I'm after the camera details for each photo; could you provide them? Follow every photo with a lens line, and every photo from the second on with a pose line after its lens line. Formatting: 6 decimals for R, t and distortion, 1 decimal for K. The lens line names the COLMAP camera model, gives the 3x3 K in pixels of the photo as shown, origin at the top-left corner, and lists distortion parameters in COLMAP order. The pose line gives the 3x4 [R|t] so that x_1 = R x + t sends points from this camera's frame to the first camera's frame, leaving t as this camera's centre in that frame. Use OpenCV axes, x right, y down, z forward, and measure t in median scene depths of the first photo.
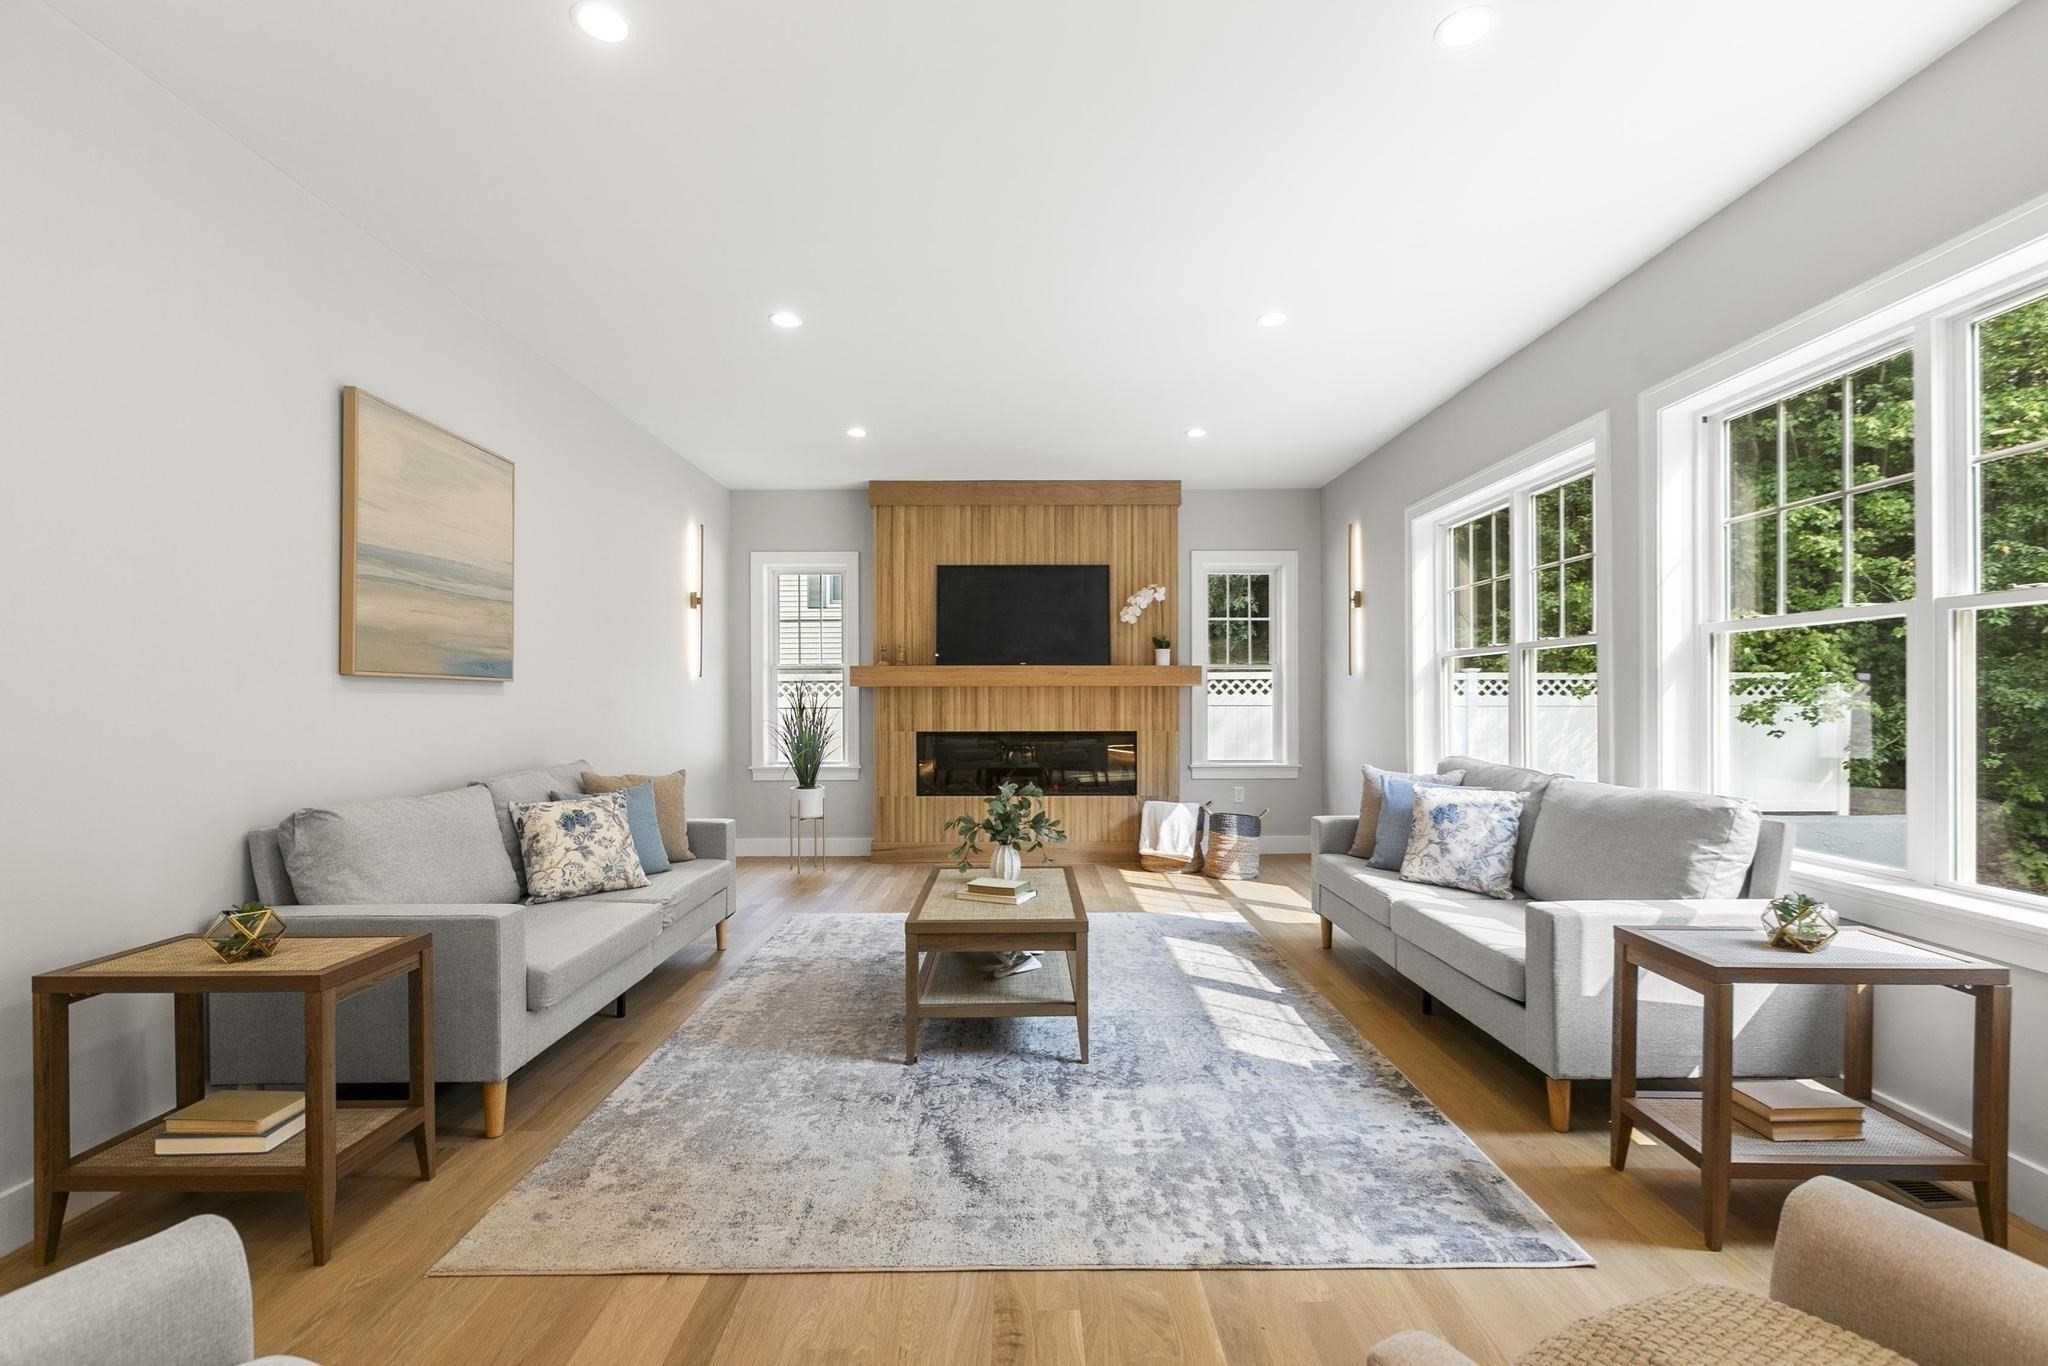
lens RADIAL K [[918.1, 0, 1030.2], [0, 918.1, 702.4], [0, 0, 1]] dist [0.003627, 0.000546]
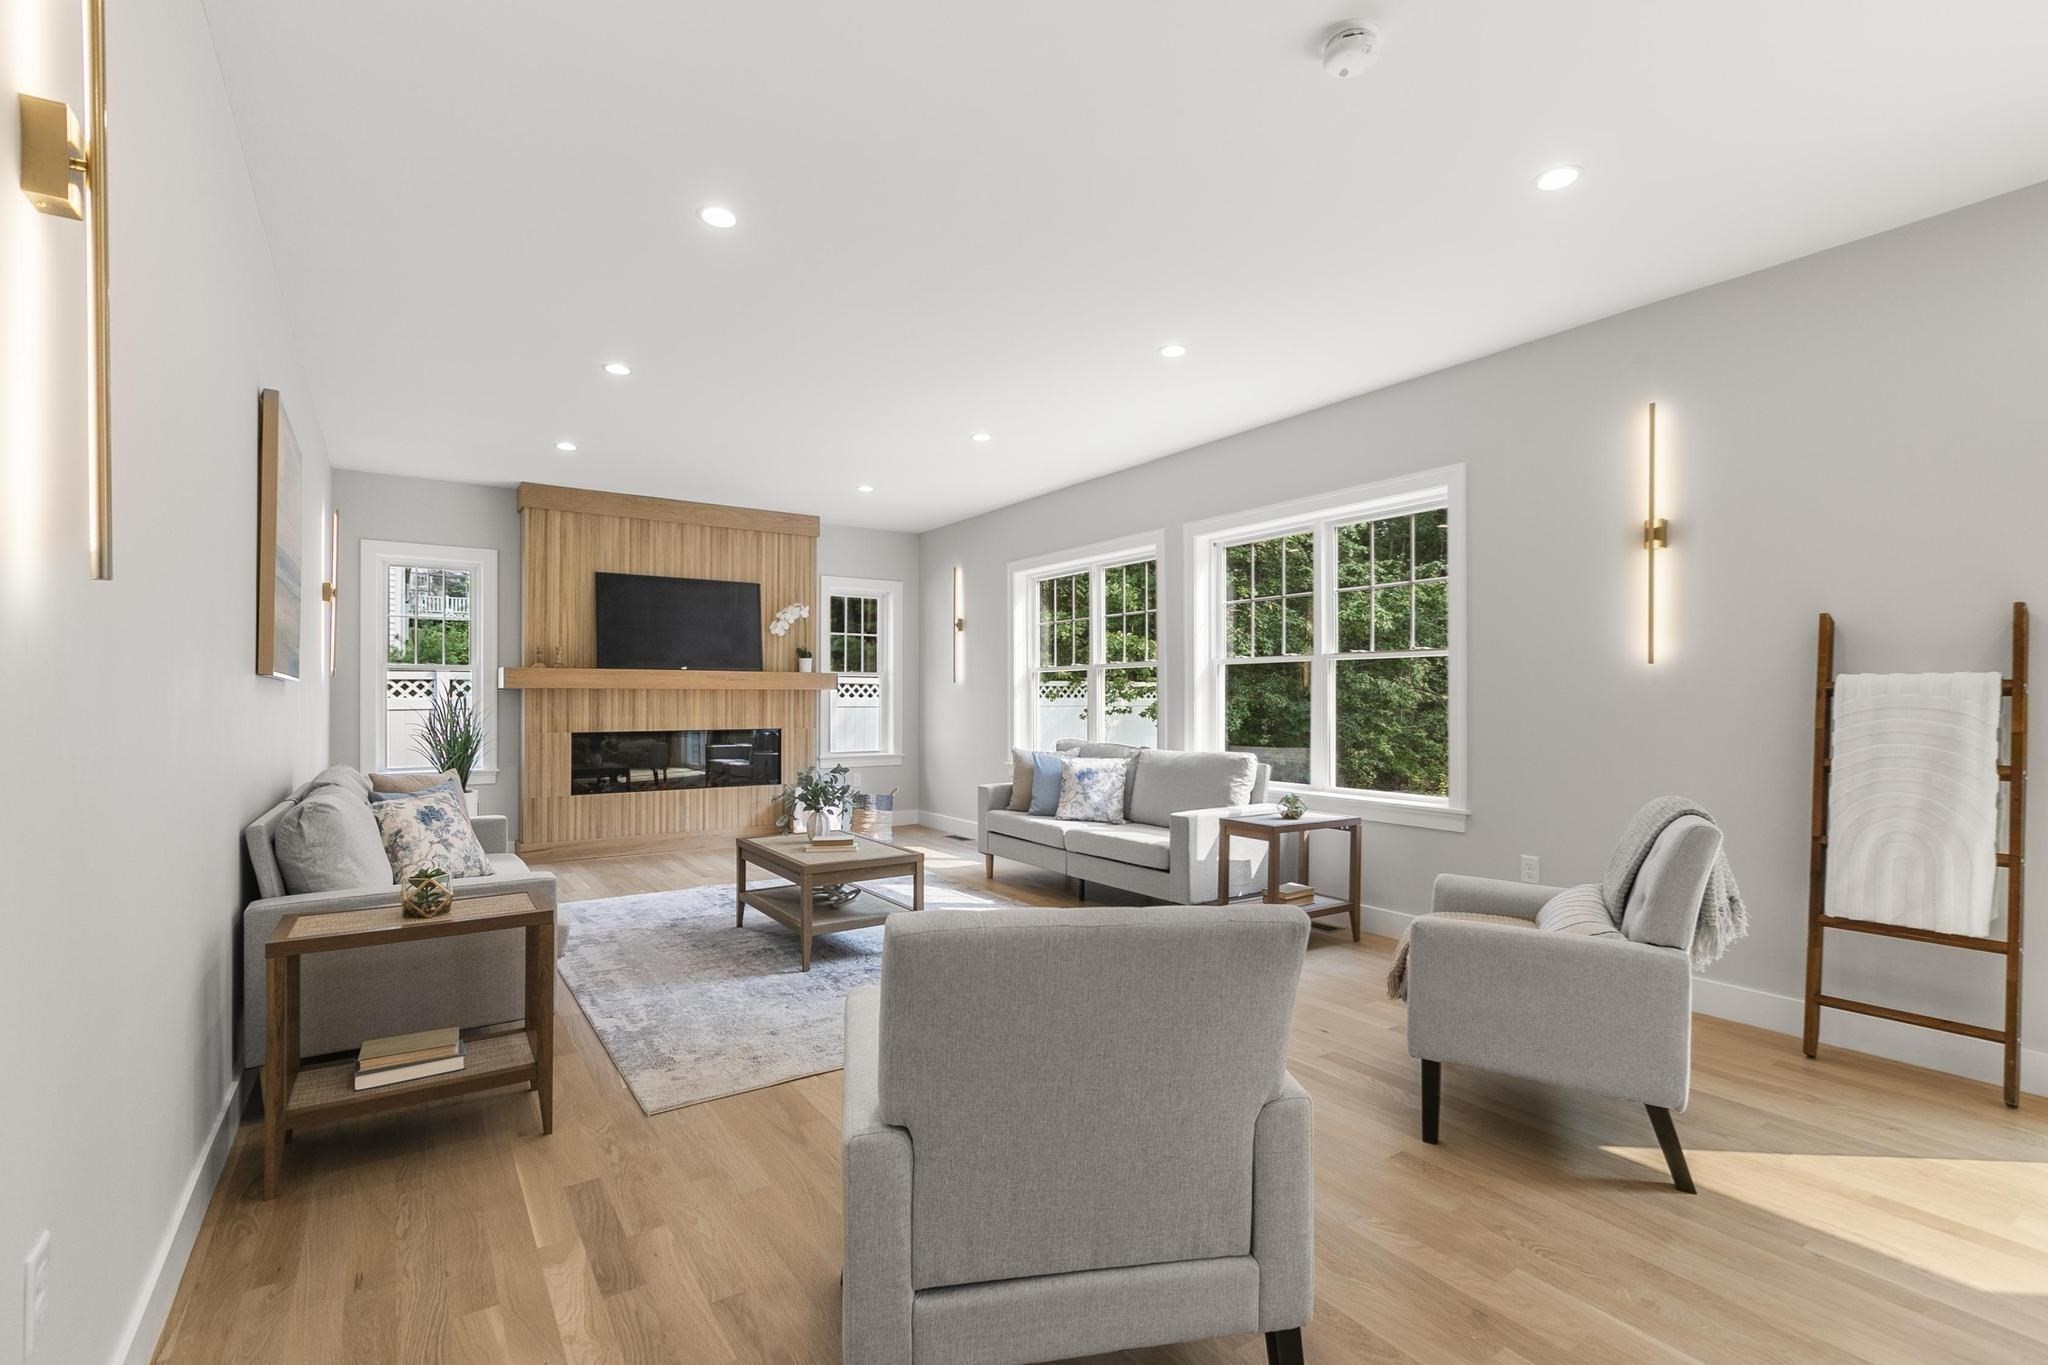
lens RADIAL K [[918.1, 0, 1023.2], [0, 918.1, 704.4], [0, 0, 1]] dist [0.003627, 0.000546]
pose [[0.833990, -0.000434, 0.551779, -0.296765], [0.000447, 1.000000, 0.000111, 0.000713], [-0.551779, 0.000154, 0.833990, -0.147058]]
